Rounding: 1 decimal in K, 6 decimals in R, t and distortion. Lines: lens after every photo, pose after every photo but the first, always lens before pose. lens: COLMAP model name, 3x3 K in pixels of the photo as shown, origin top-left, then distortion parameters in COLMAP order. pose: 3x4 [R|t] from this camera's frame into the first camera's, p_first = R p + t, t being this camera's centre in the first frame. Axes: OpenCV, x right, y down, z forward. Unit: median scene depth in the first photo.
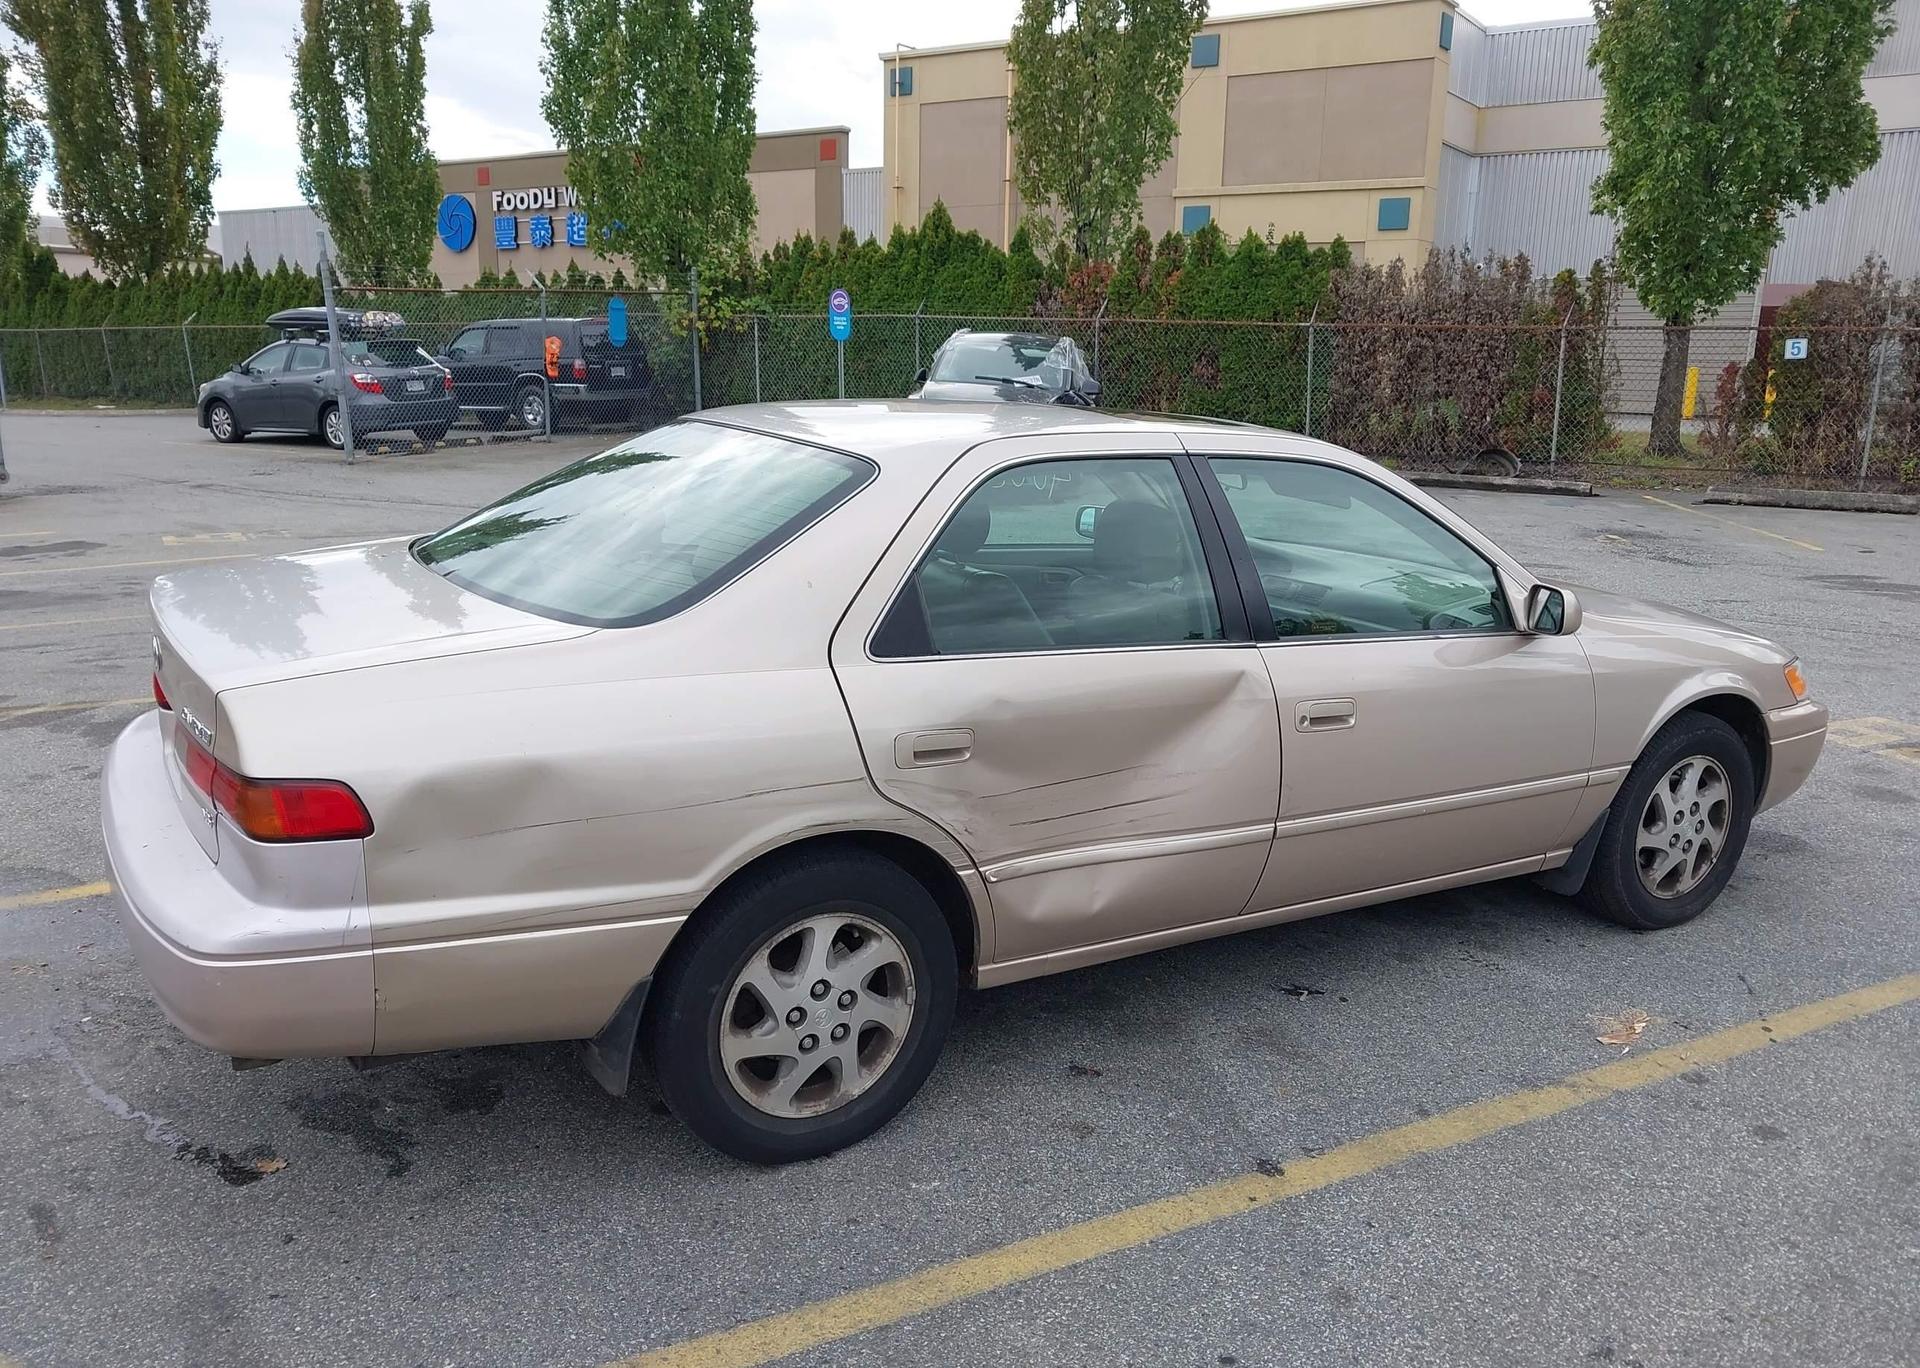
lens RADIAL K [[1517.1, 0, 957.5], [0, 1517.1, 706.8], [0, 0, 1]] dist [0.014040, -0.021174]
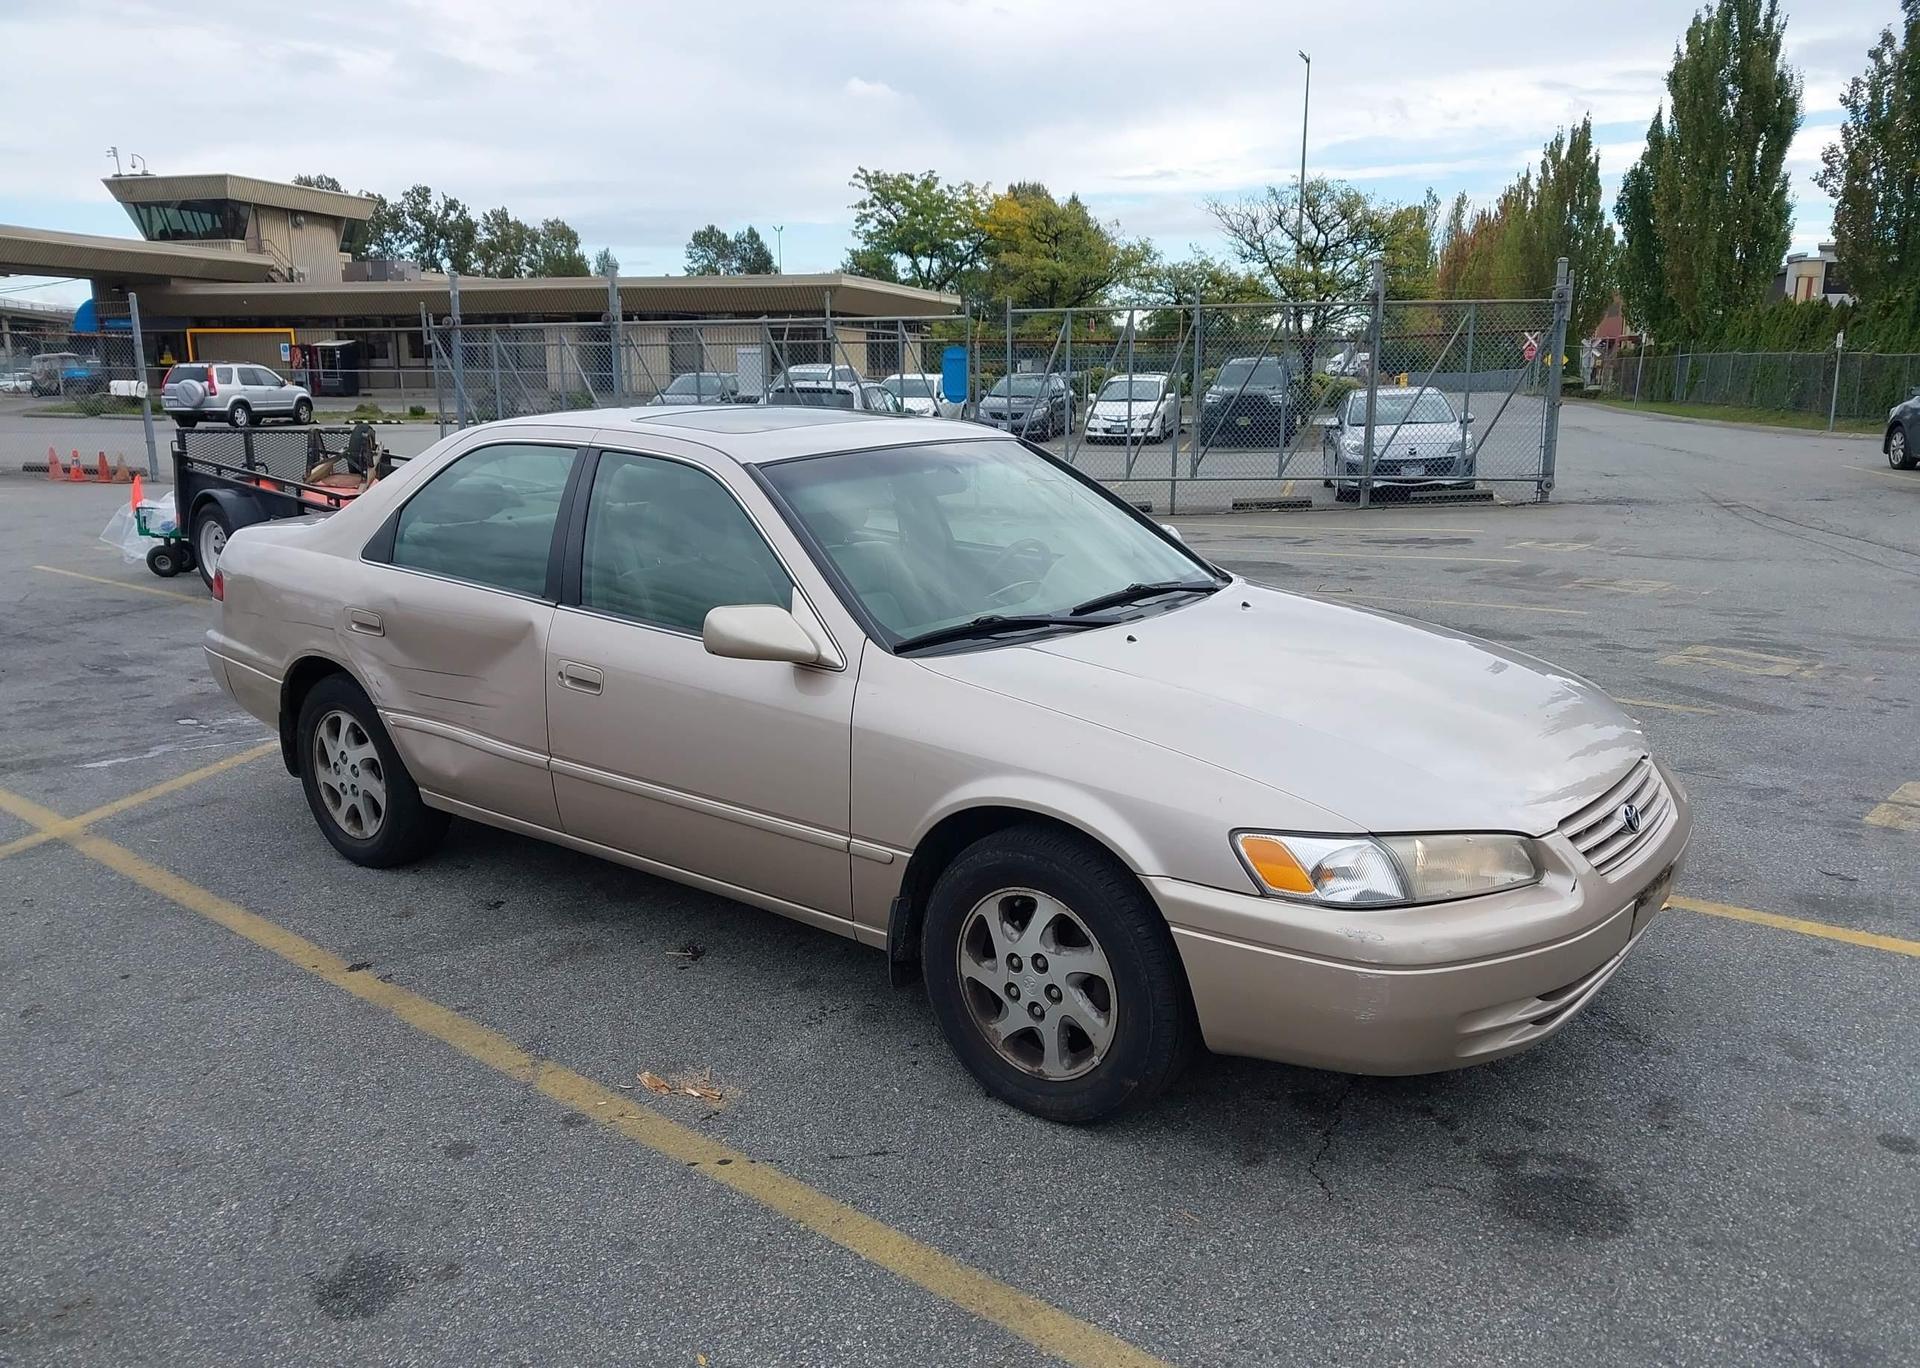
lens RADIAL K [[1517.1, 0, 944.8], [0, 1517.1, 705.1], [0, 0, 1]] dist [0.014040, -0.021174]
pose [[0.345738, 0.184131, -0.920087, 0.281479], [-0.200331, 0.972434, 0.119329, -0.033518], [0.916697, 0.143065, 0.373095, 0.166725]]
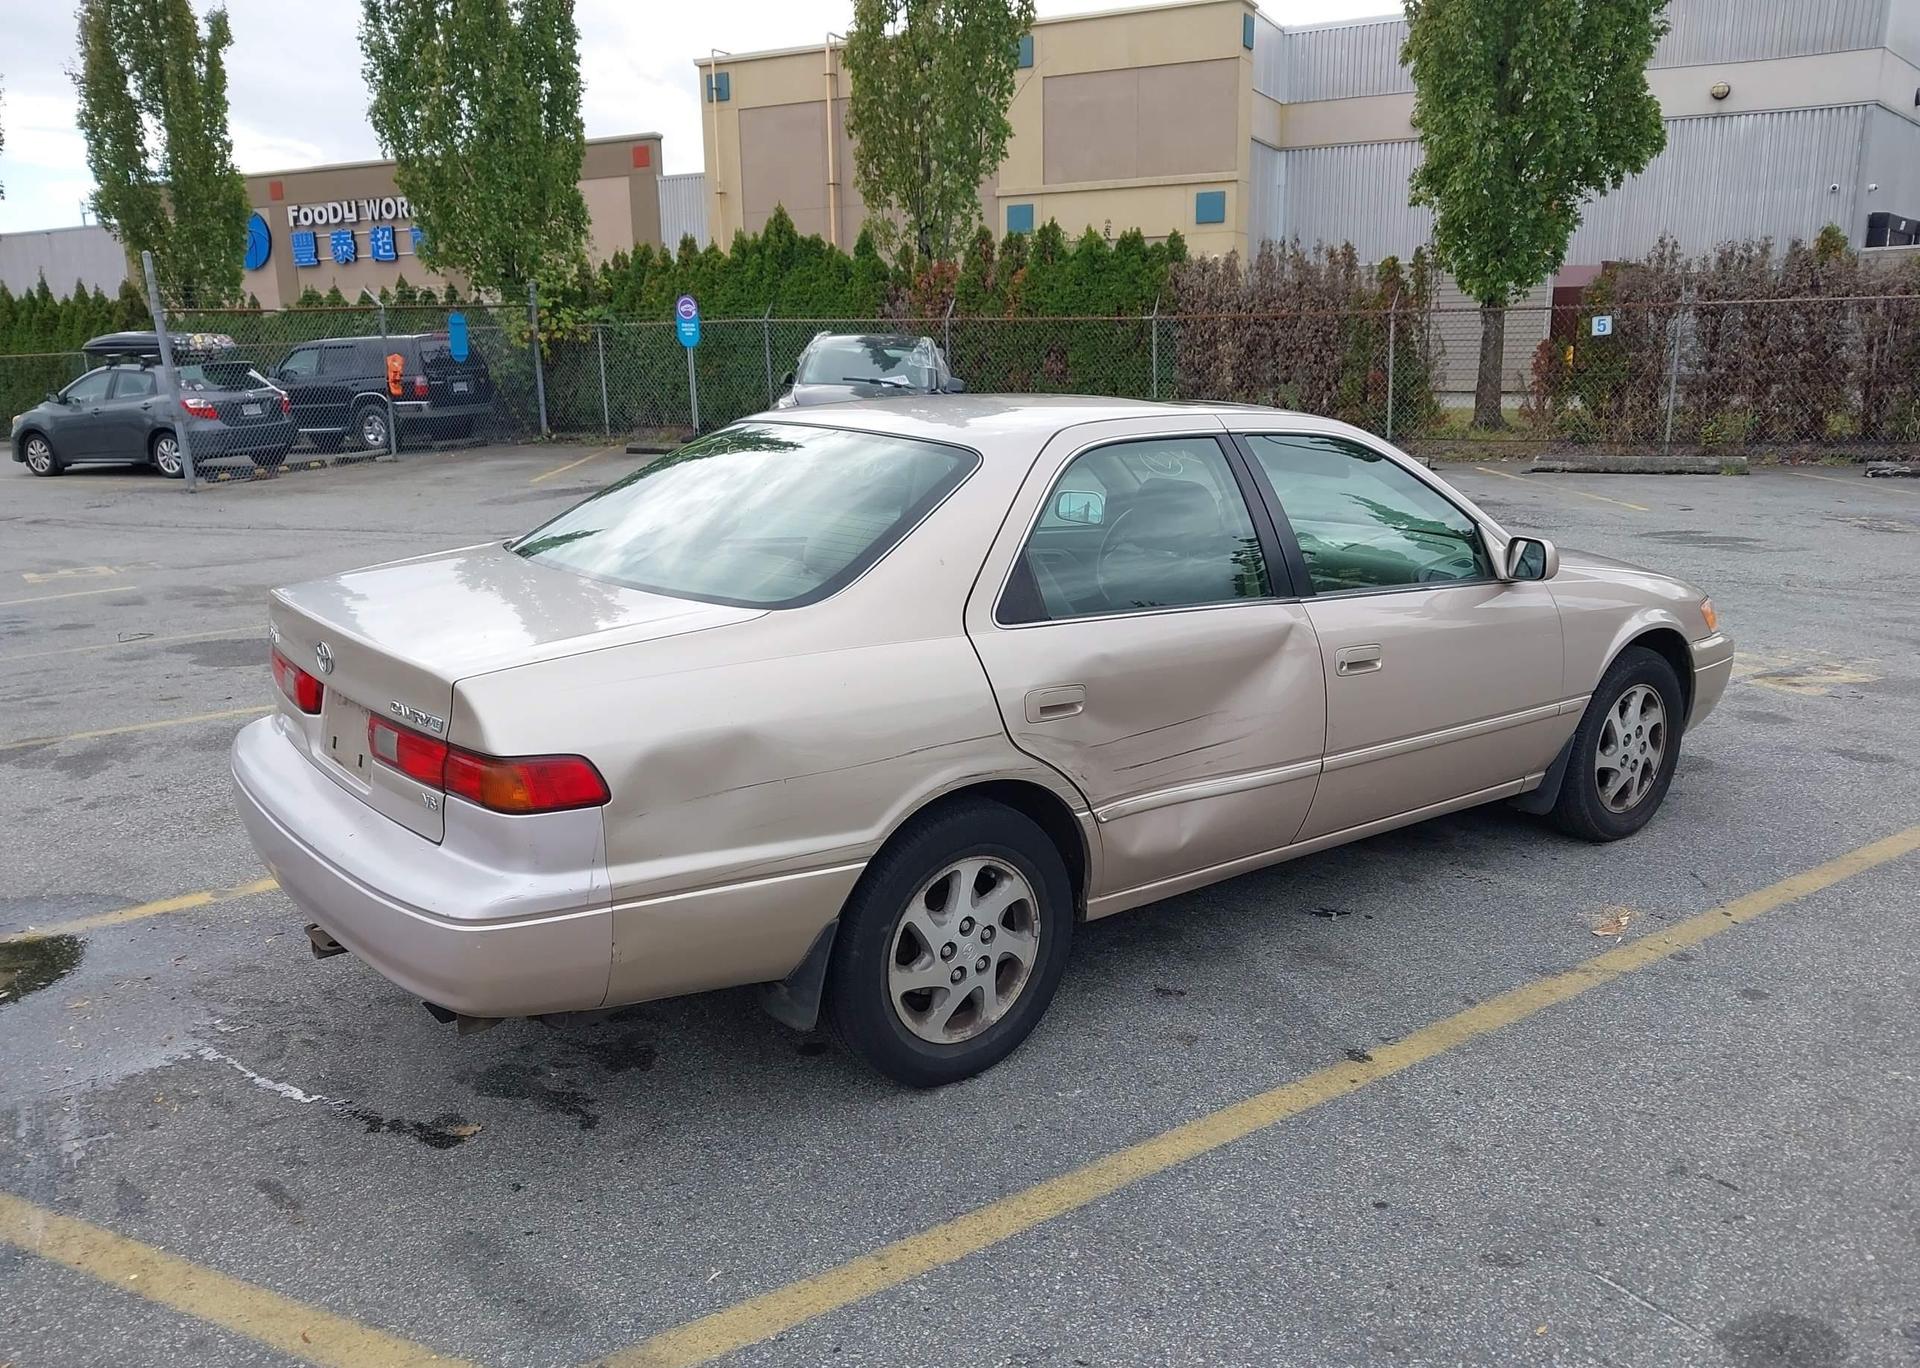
lens RADIAL K [[1517.1, 0, 957.1], [0, 1517.1, 711.1], [0, 0, 1]] dist [0.014040, -0.021174]
pose [[0.992089, -0.060075, 0.110232, -0.035974], [0.059872, 0.998193, 0.005150, 0.003912], [-0.110342, 0.001491, 0.993893, -0.017517]]
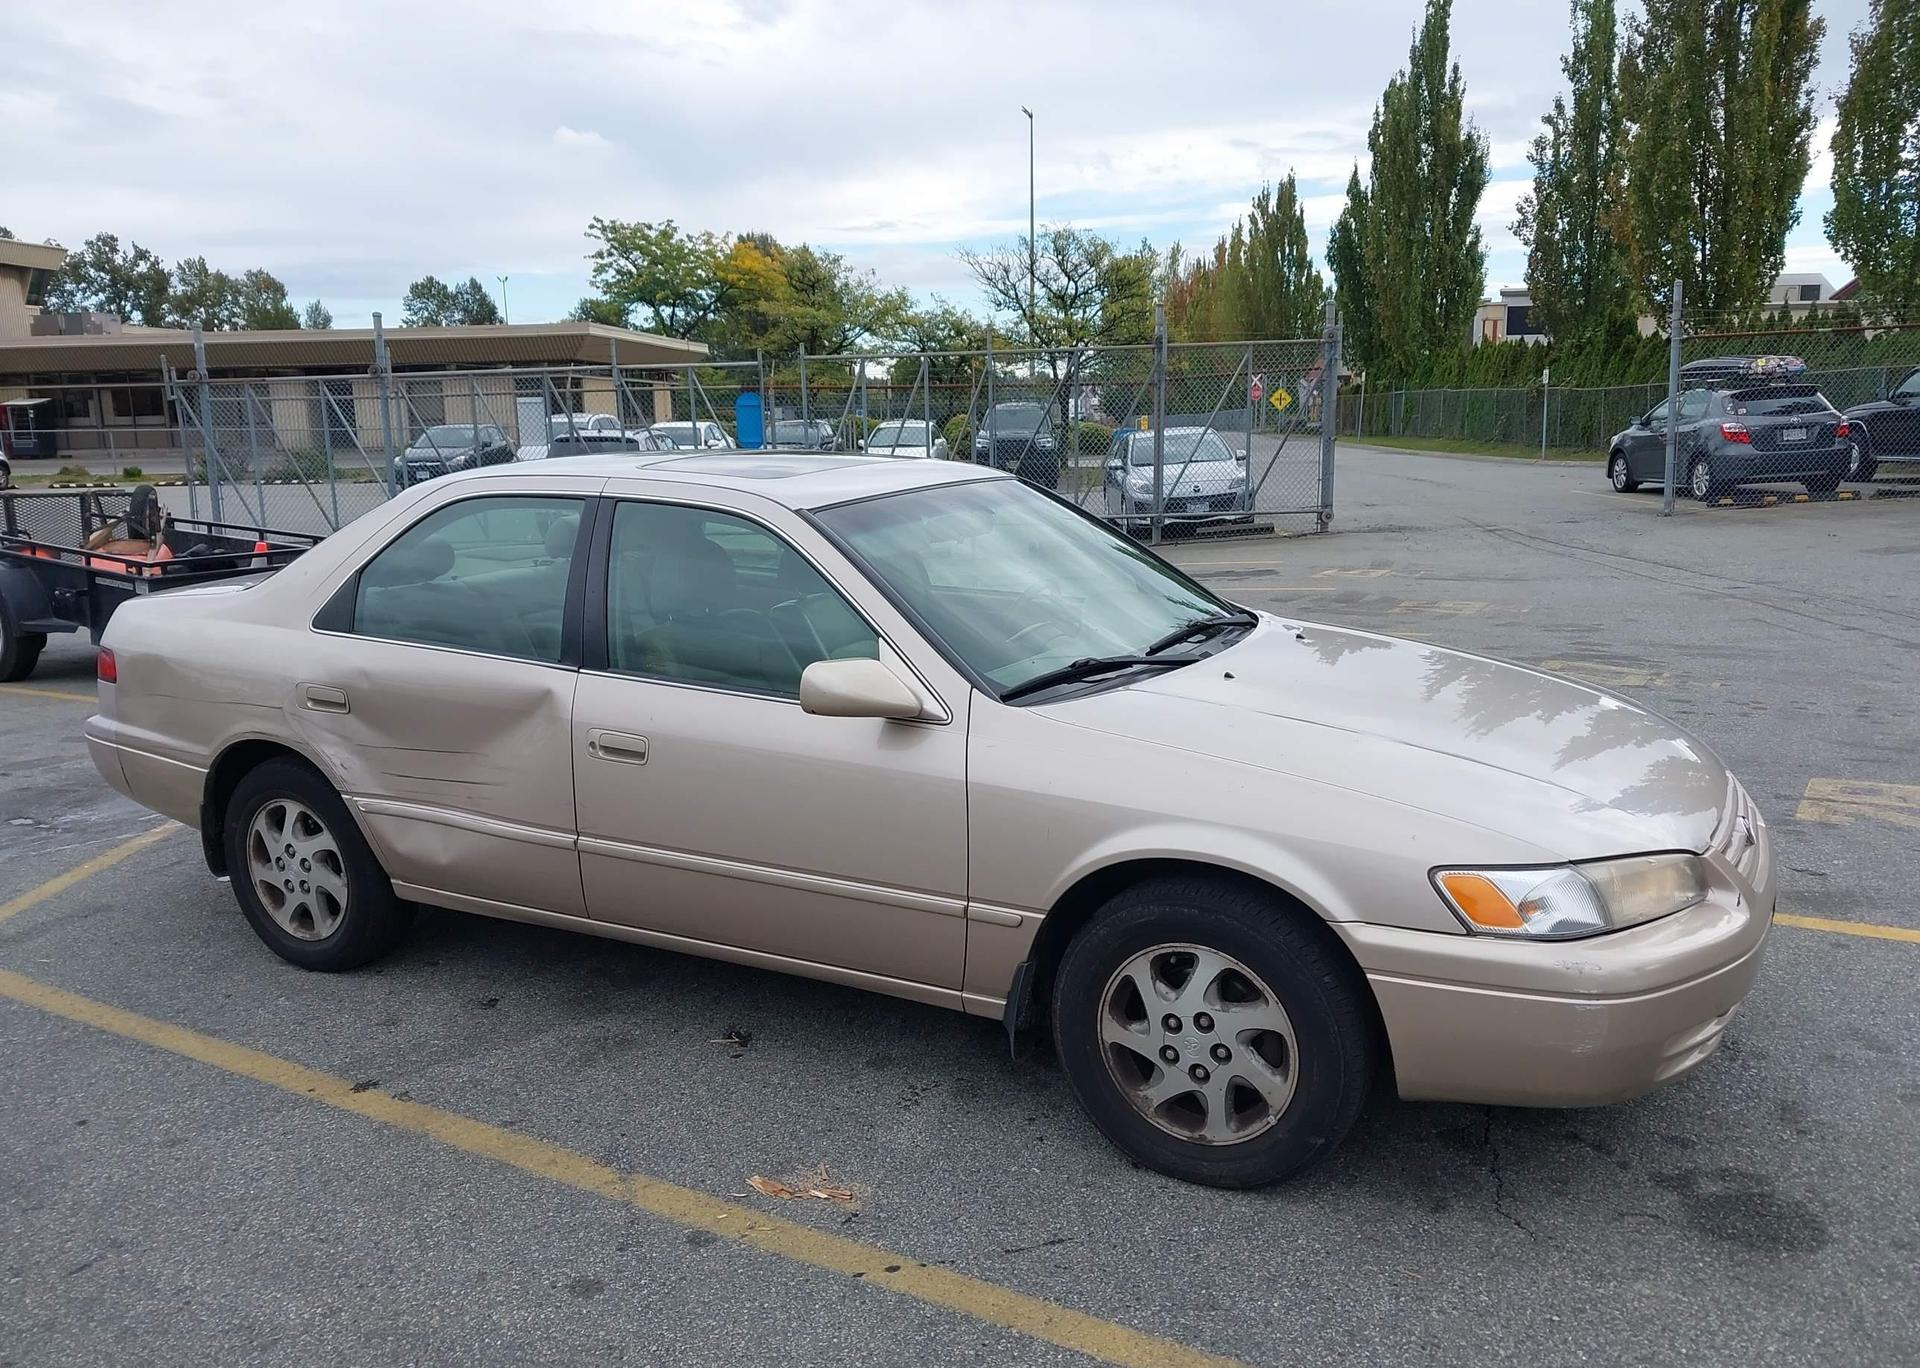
lens RADIAL K [[1517.1, 0, 945.6], [0, 1517.1, 701.0], [0, 0, 1]] dist [0.014040, -0.021174]
pose [[0.500080, 0.133421, -0.855639, 0.251696], [-0.164505, 0.984705, 0.057401, -0.024858], [0.850211, 0.112052, 0.514380, 0.131051]]
